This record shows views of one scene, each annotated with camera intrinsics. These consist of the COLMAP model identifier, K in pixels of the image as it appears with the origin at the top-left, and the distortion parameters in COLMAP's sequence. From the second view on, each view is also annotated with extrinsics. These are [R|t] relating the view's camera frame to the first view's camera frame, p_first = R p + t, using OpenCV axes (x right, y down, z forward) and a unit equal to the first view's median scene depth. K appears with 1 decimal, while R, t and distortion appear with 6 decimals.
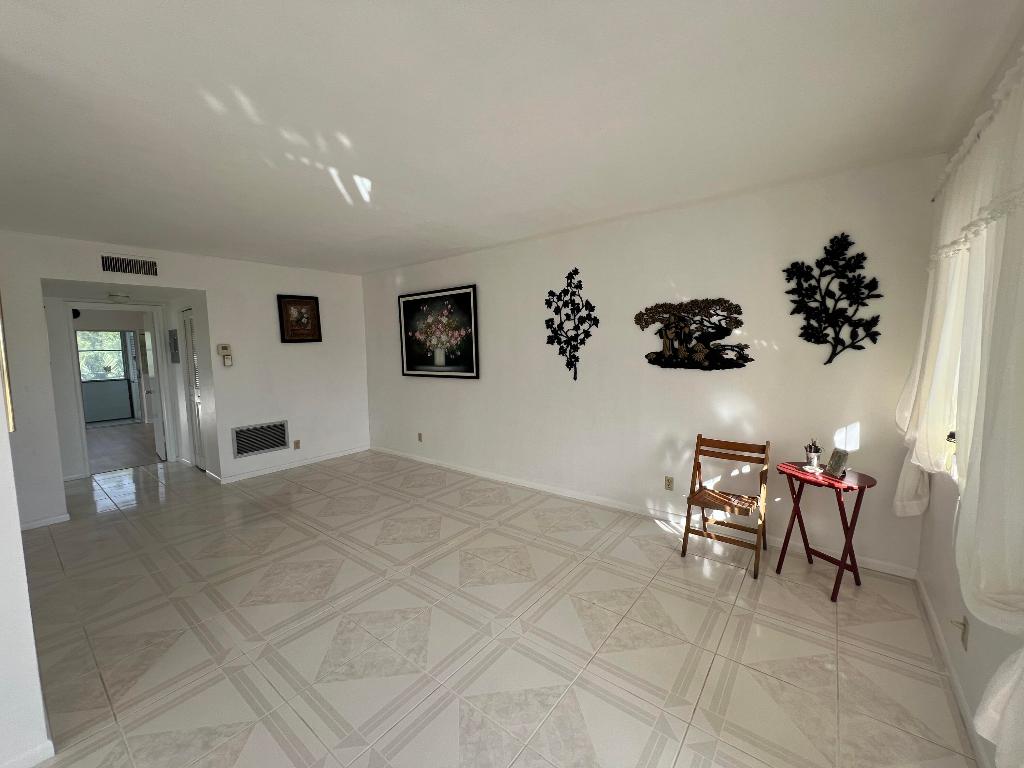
lens RADIAL K [[412.2, 0, 509.8], [0, 412.2, 380.0], [0, 0, 1]] dist [-0.000475, 0.000104]
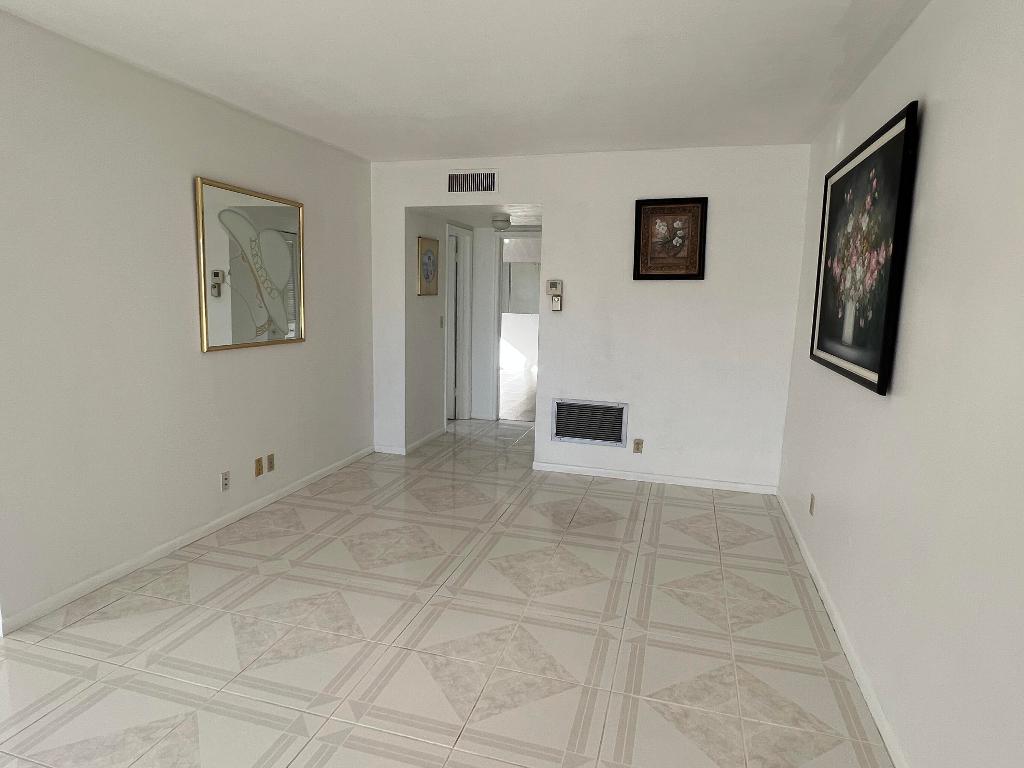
lens RADIAL K [[607.7, 0, 507.6], [0, 607.7, 383.8], [0, 0, 1]] dist [-0.004664, -0.001850]
pose [[0.371666, 0.171107, -0.912462, 0.306049], [-0.108074, 0.984160, 0.140531, -0.056166], [0.922054, 0.046383, 0.384271, 0.623109]]
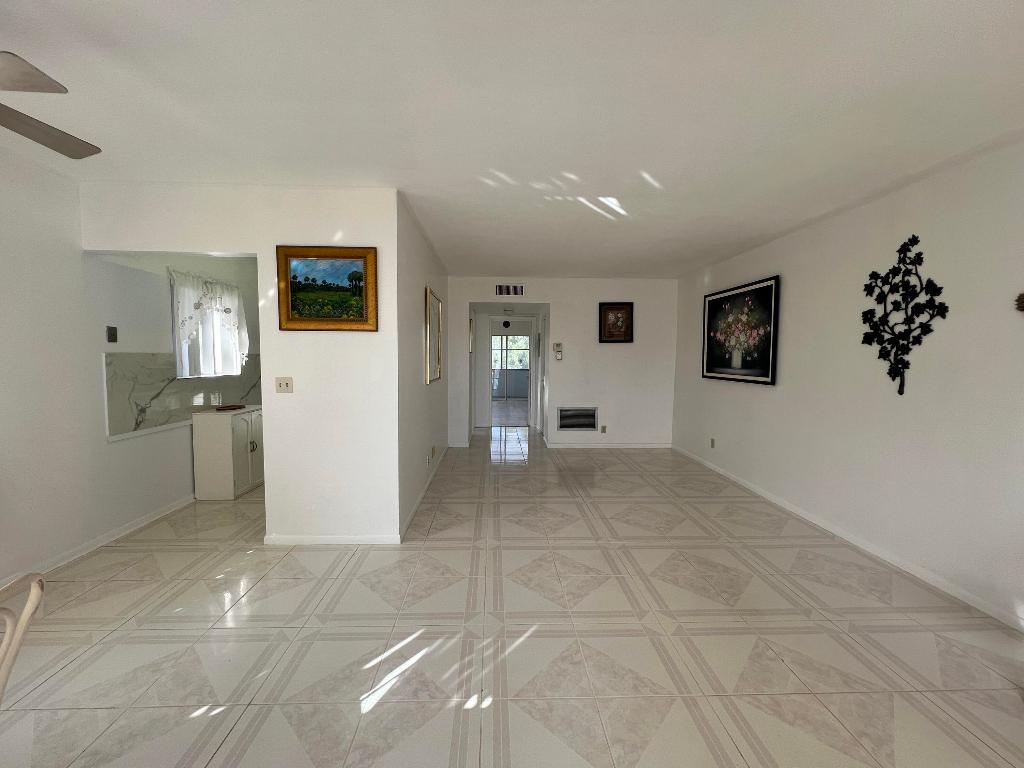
lens RADIAL K [[412.2, 0, 509.8], [0, 412.2, 380.0], [0, 0, 1]] dist [-0.000475, 0.000104]
pose [[0.647920, 0.074722, -0.758034, 0.255989], [-0.087275, 0.995905, 0.023572, 0.016963], [0.756692, 0.050885, 0.651788, 0.030894]]
